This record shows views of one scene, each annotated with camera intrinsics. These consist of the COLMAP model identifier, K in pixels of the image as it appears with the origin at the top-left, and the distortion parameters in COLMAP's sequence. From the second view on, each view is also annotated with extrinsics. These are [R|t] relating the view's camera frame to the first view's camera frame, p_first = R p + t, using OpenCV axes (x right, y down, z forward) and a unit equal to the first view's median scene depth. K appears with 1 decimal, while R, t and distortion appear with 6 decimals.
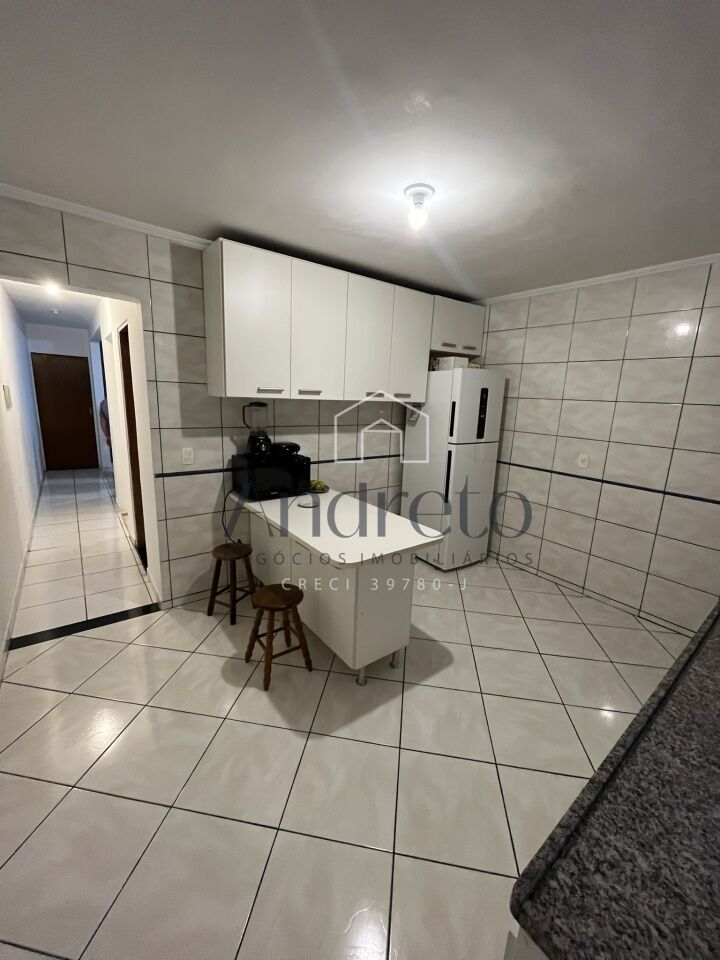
lens RADIAL K [[389.4, 0, 359.1], [0, 389.4, 479.6], [0, 0, 1]] dist [-0.001398, -0.000425]
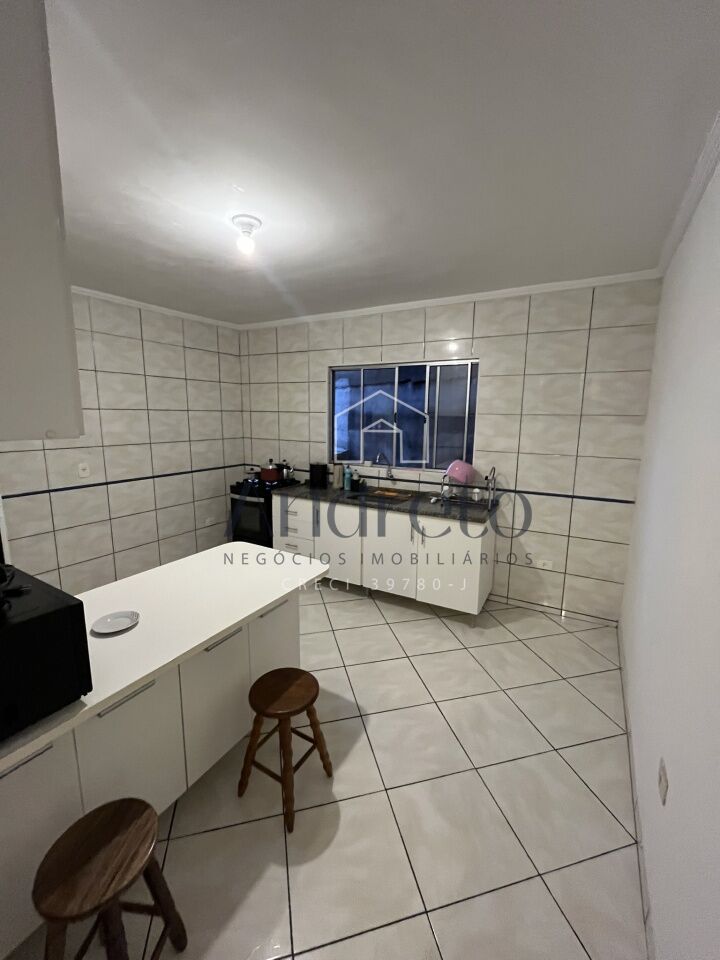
lens RADIAL K [[389.4, 0, 358.9], [0, 389.4, 481.6], [0, 0, 1]] dist [-0.001398, -0.000425]
pose [[-0.381821, -0.198513, 0.902666, -0.621080], [0.174254, 0.943683, 0.281242, -0.186114], [-0.907661, 0.264678, -0.325727, 0.739854]]
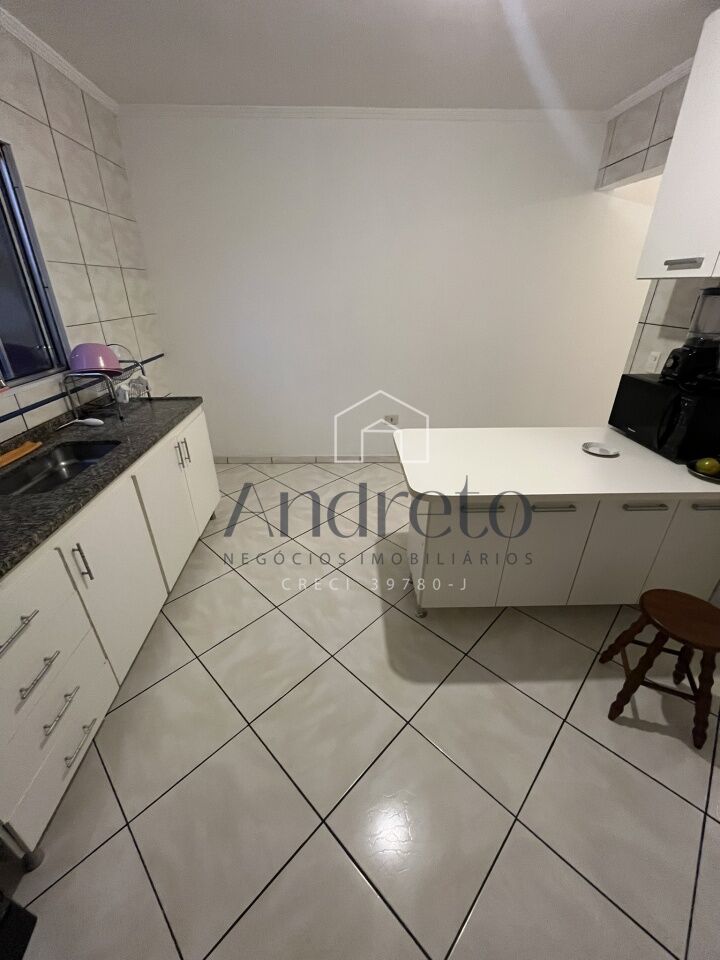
lens RADIAL K [[389.4, 0, 358.5], [0, 389.4, 478.5], [0, 0, 1]] dist [-0.001398, -0.000425]
pose [[-0.577833, 0.321971, -0.749963, 0.557616], [-0.202561, 0.833570, 0.513935, -0.138165], [0.790619, 0.448882, -0.416445, 0.875437]]
